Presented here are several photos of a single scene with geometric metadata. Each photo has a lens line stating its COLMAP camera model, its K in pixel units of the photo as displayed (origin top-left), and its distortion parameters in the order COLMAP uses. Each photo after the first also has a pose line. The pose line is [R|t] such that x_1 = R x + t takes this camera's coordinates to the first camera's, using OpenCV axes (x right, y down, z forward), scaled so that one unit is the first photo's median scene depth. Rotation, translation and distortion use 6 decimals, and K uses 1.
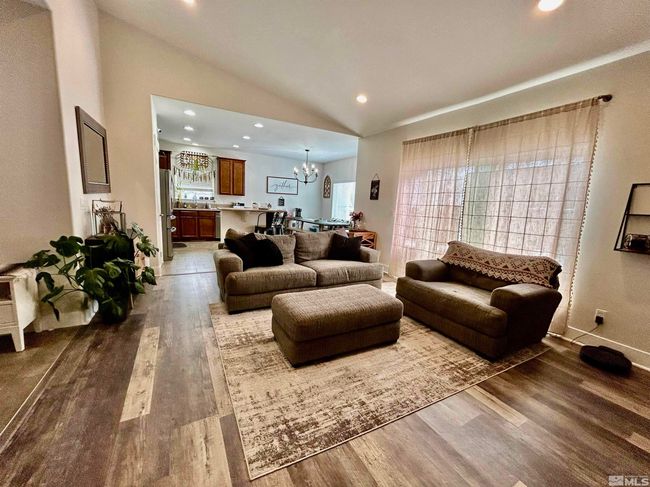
lens RADIAL K [[264.2, 0, 324.2], [0, 264.2, 241.6], [0, 0, 1]] dist [0.000780, 0.000024]
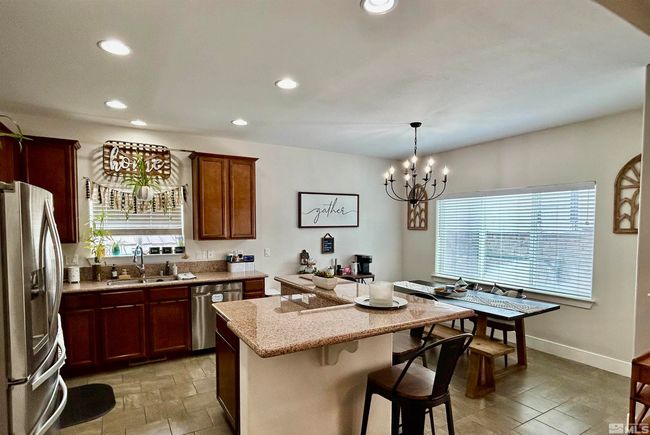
lens RADIAL K [[349.5, 0, 319.5], [0, 349.5, 239.5], [0, 0, 1]] dist [-0.004595, -0.000400]
pose [[0.998741, -0.045603, 0.020909, -0.217105], [0.047166, 0.995545, -0.081649, -0.125699], [-0.017093, 0.082532, 0.996442, 0.448675]]
